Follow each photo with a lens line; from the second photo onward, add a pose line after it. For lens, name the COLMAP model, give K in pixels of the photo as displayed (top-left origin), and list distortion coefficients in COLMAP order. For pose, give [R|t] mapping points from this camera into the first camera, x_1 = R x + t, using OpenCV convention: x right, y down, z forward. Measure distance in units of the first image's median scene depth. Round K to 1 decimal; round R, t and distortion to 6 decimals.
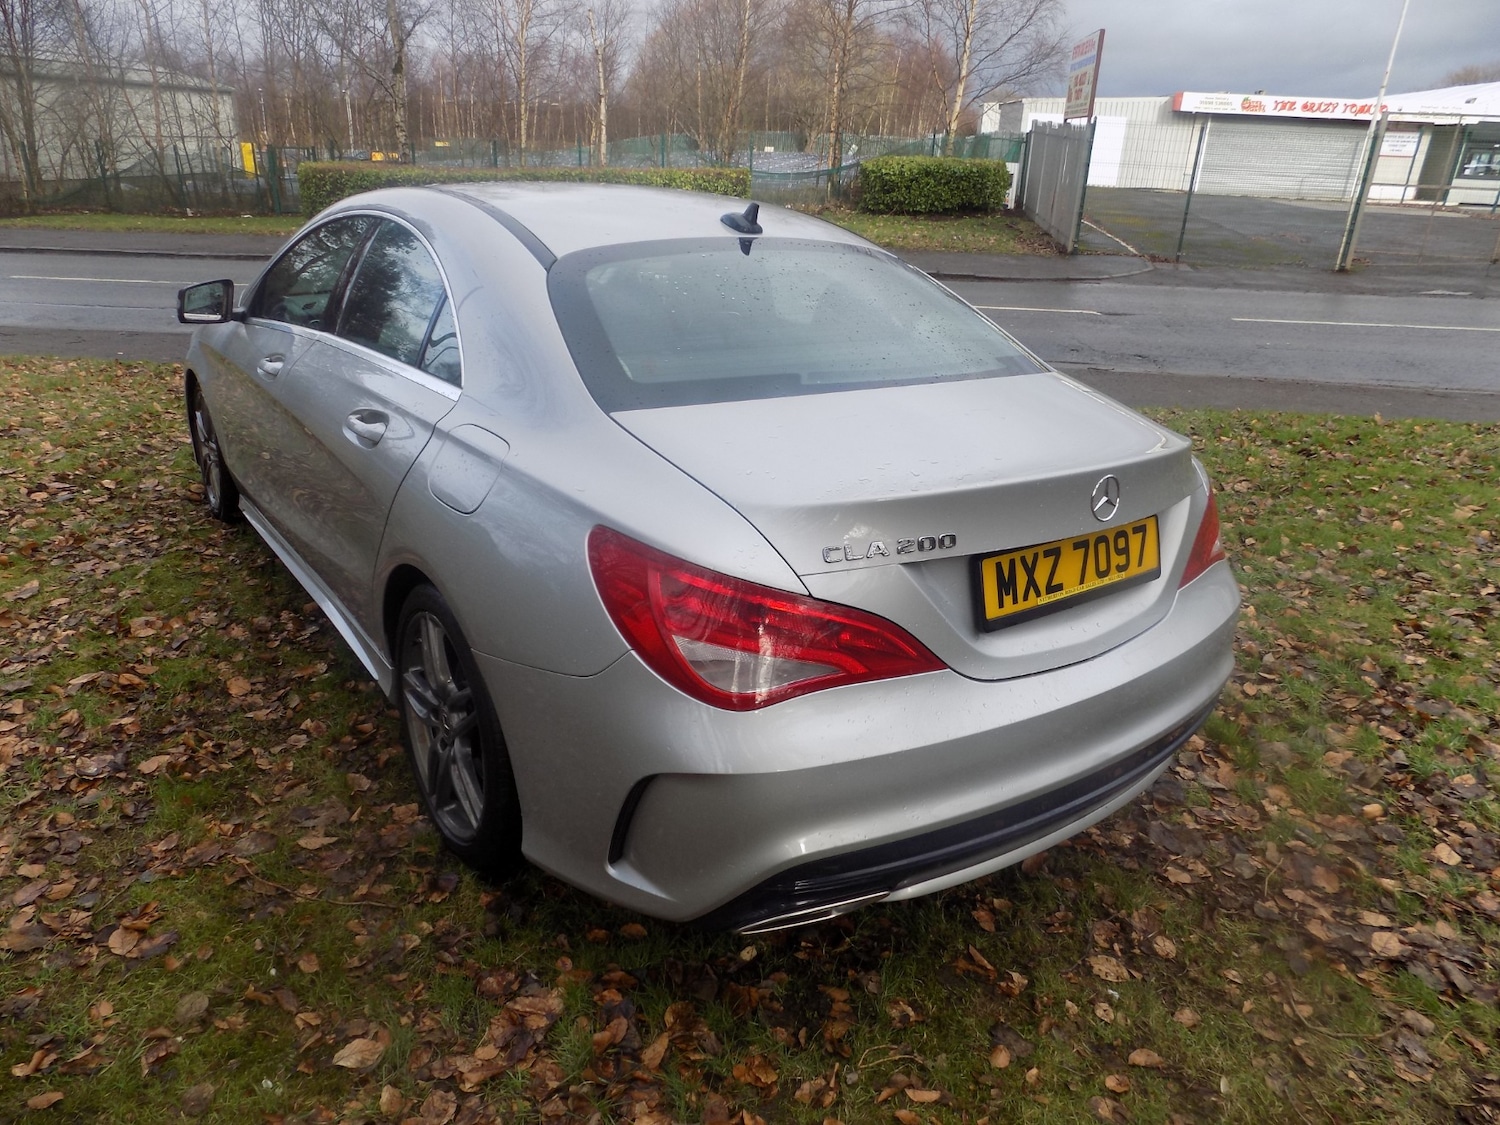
lens RADIAL K [[1021.3, 0, 757.4], [0, 1021.3, 558.2], [0, 0, 1]] dist [-0.073283, 0.077499]
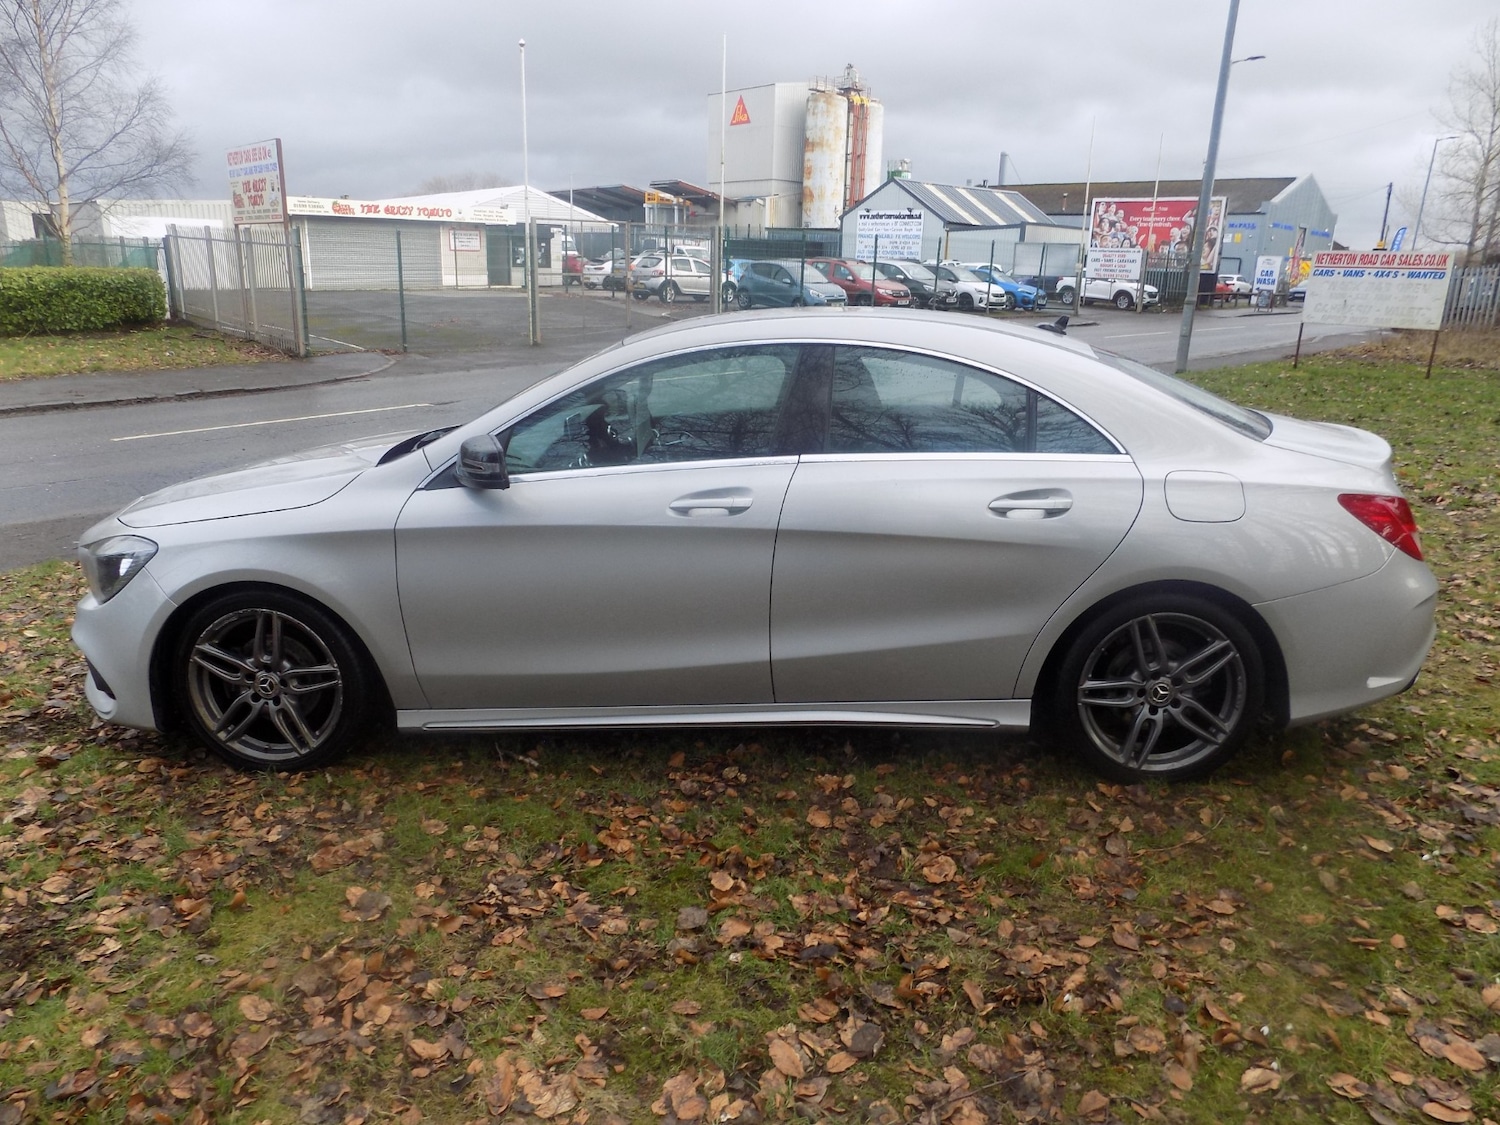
lens RADIAL K [[1016.1, 0, 757.5], [0, 1016.1, 562.9], [0, 0, 1]] dist [-0.076113, 0.078615]
pose [[0.645402, -0.243835, 0.723879, -0.998970], [0.300782, 0.952242, 0.052584, -0.149823], [-0.702130, 0.183792, 0.687920, 0.259312]]
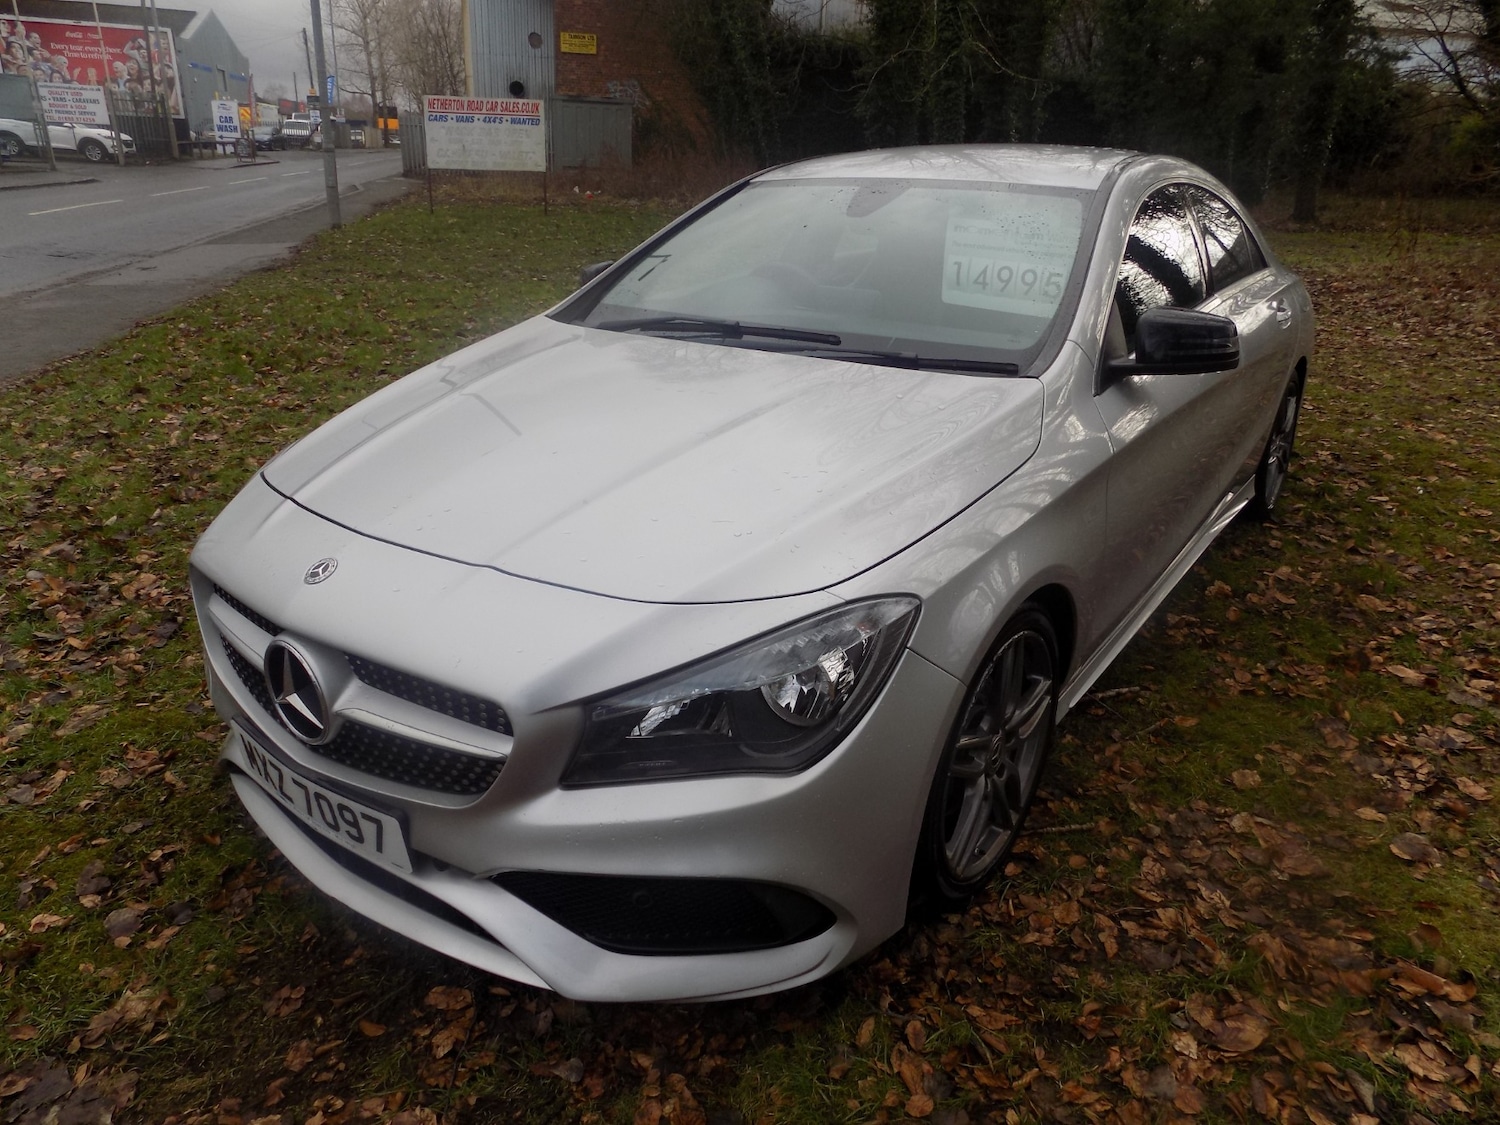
lens RADIAL K [[1021.2, 0, 766.1], [0, 1021.2, 559.6], [0, 0, 1]] dist [-0.064420, 0.063954]
pose [[-0.261017, -0.411523, 0.873223, -1.081574], [0.329600, 0.812229, 0.481299, -0.534386], [-0.907323, 0.413441, -0.076368, 1.310103]]
